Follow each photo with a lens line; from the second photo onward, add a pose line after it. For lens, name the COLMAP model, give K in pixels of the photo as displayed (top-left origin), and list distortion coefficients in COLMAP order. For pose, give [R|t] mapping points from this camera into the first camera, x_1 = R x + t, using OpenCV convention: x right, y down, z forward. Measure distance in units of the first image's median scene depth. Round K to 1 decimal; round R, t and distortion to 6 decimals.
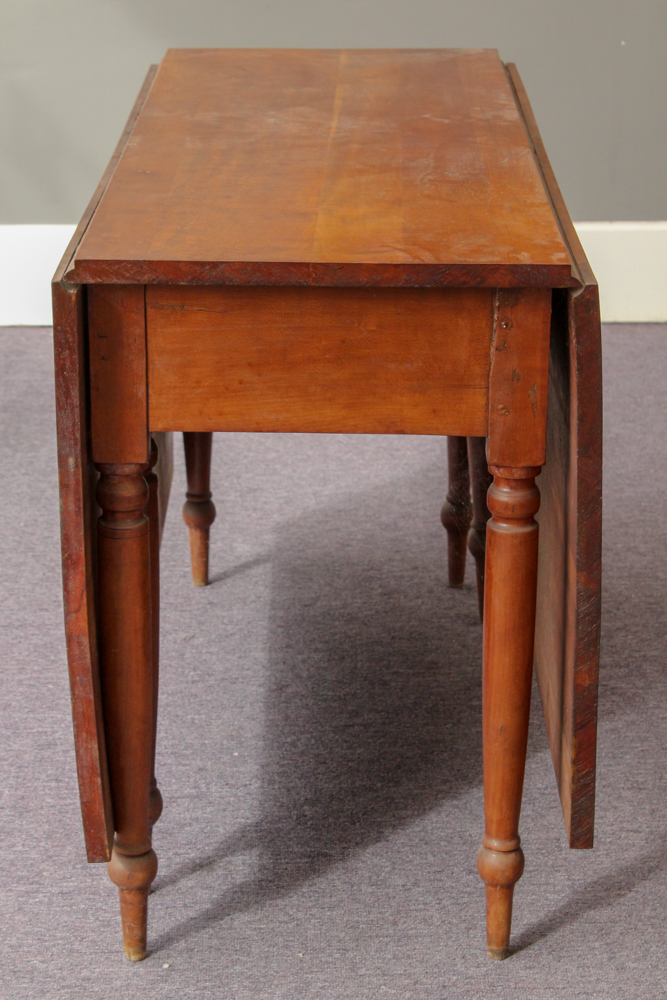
lens RADIAL K [[2470.0, 0, 329.7], [0, 2470.0, 503.4], [0, 0, 1]] dist [0.032713, 0.000000]
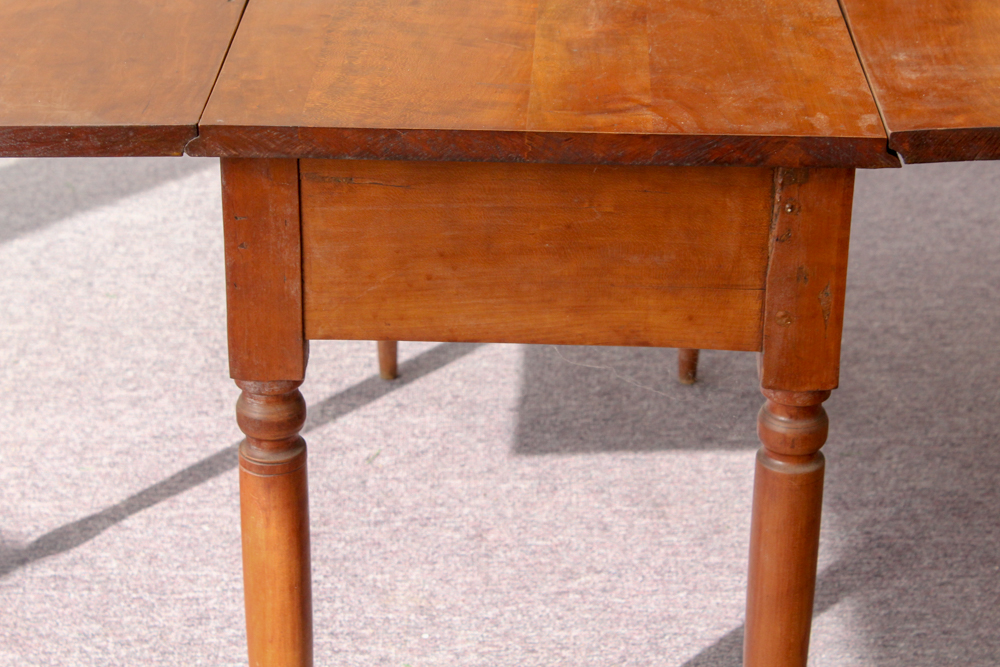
lens RADIAL K [[2352.4, 0, 487.6], [0, 2352.4, 321.7], [0, 0, 1]] dist [-0.021323, 0.000000]
pose [[0.999803, 0.009820, -0.017268, -0.005119], [-0.008003, 0.994723, 0.102285, -0.089914], [0.018181, -0.102127, 0.994605, 0.248574]]
